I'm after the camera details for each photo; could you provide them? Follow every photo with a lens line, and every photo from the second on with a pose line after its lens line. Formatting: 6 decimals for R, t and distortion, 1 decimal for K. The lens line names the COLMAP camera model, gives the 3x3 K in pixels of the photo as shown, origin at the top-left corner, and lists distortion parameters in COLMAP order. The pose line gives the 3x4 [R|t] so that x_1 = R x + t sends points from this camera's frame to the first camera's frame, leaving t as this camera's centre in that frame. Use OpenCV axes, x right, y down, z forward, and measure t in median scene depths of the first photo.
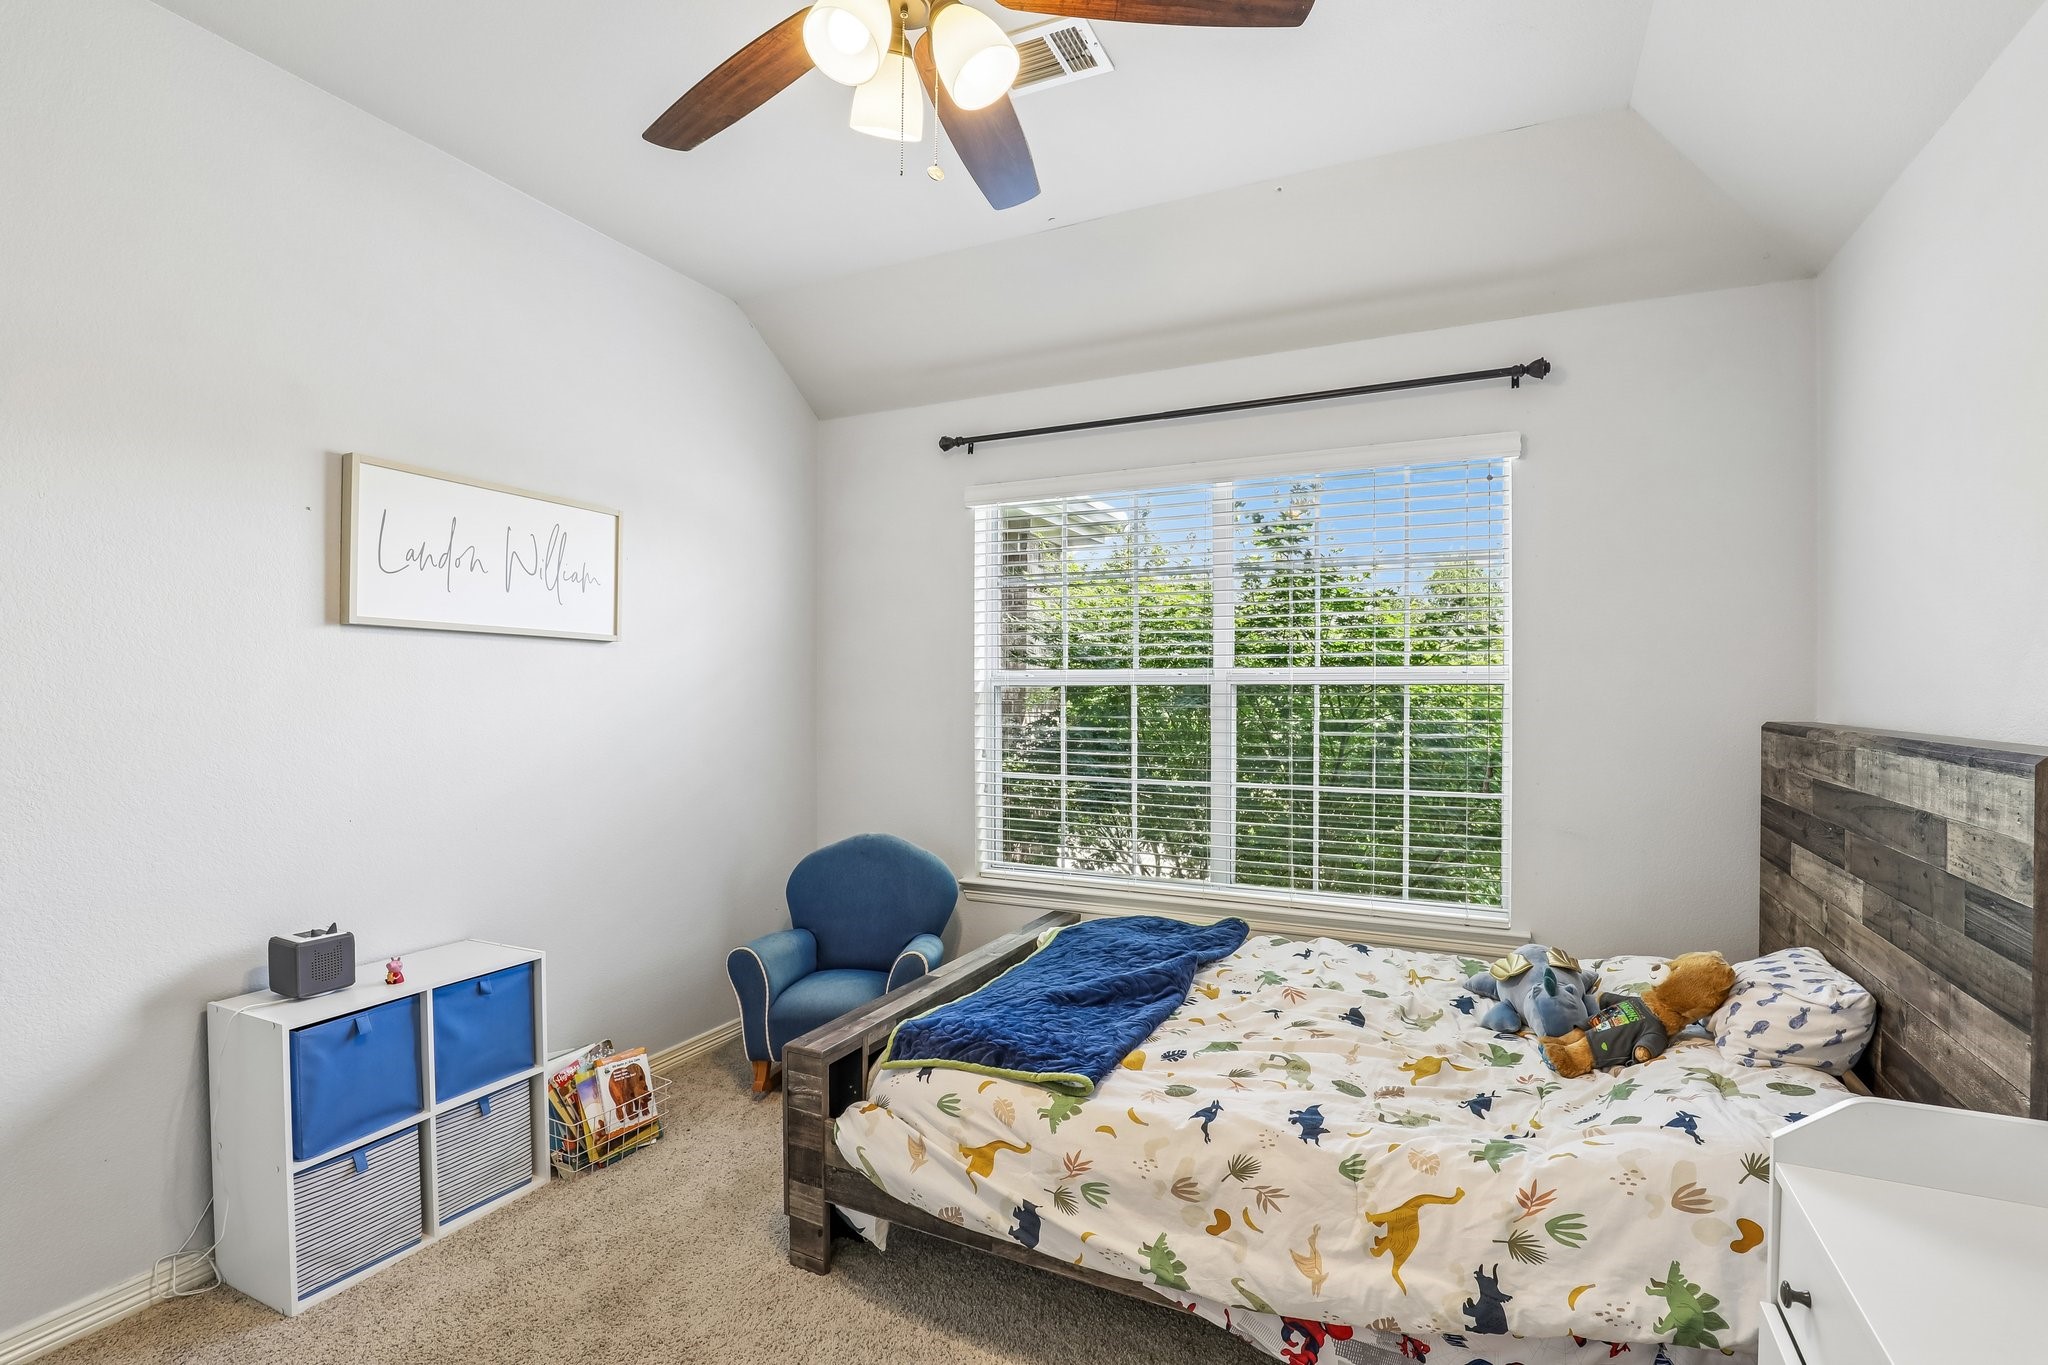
lens RADIAL K [[957.5, 0, 1025.0], [0, 957.5, 679.0], [0, 0, 1]] dist [-0.030581, 0.004016]
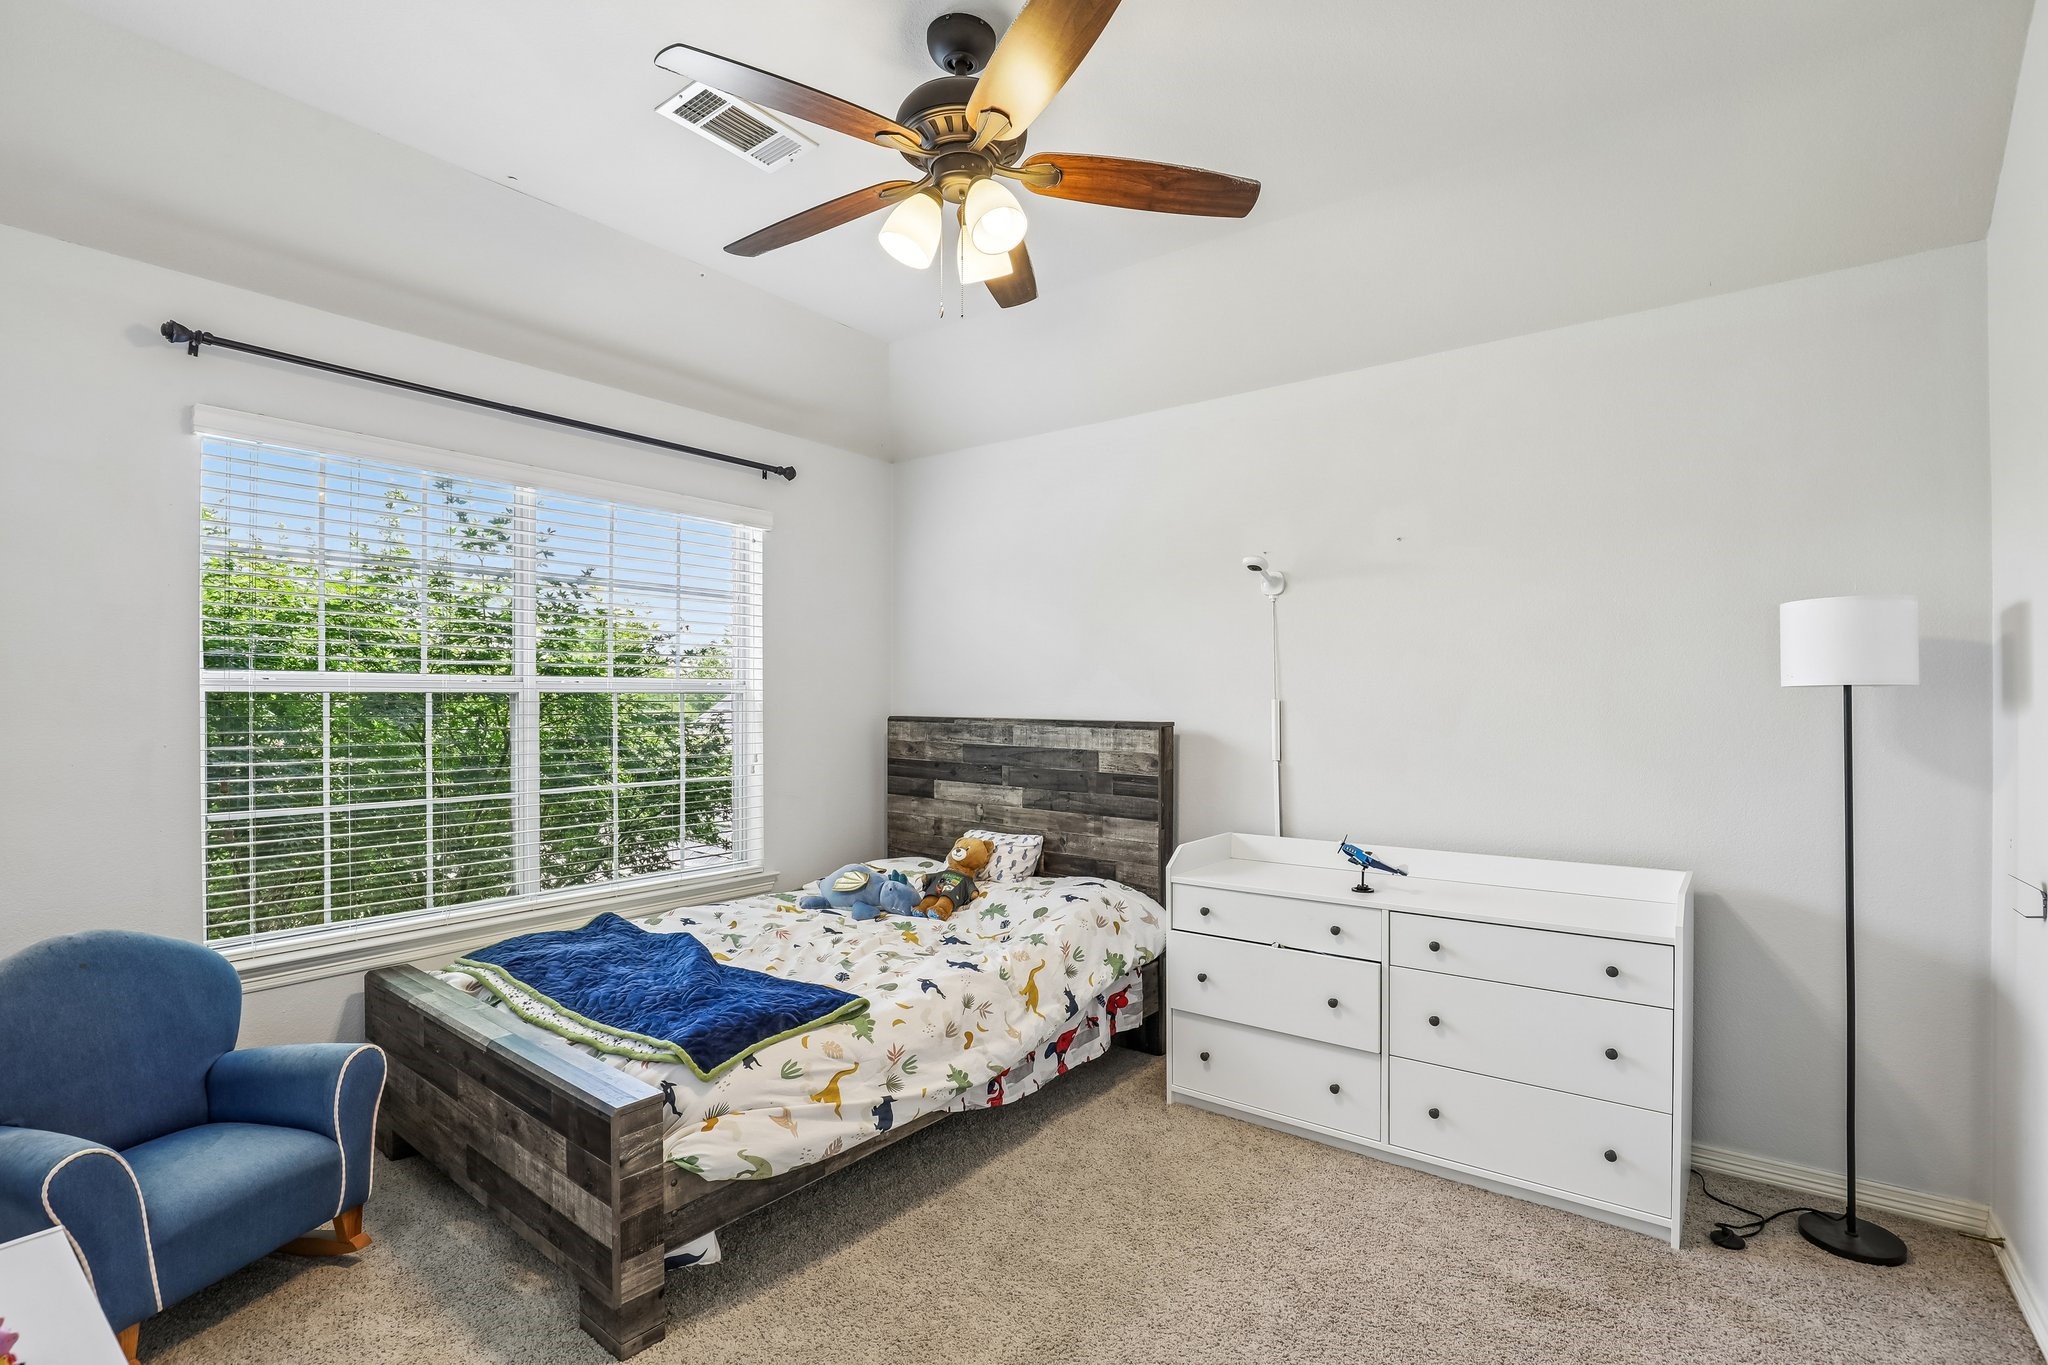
lens RADIAL K [[957.5, 0, 1025.6], [0, 957.5, 690.3], [0, 0, 1]] dist [-0.030581, 0.004016]
pose [[0.188190, 0.005997, 0.982114, -1.118674], [-0.012310, 0.999917, -0.003747, 0.001280], [-0.982055, -0.011384, 0.188249, 0.519840]]
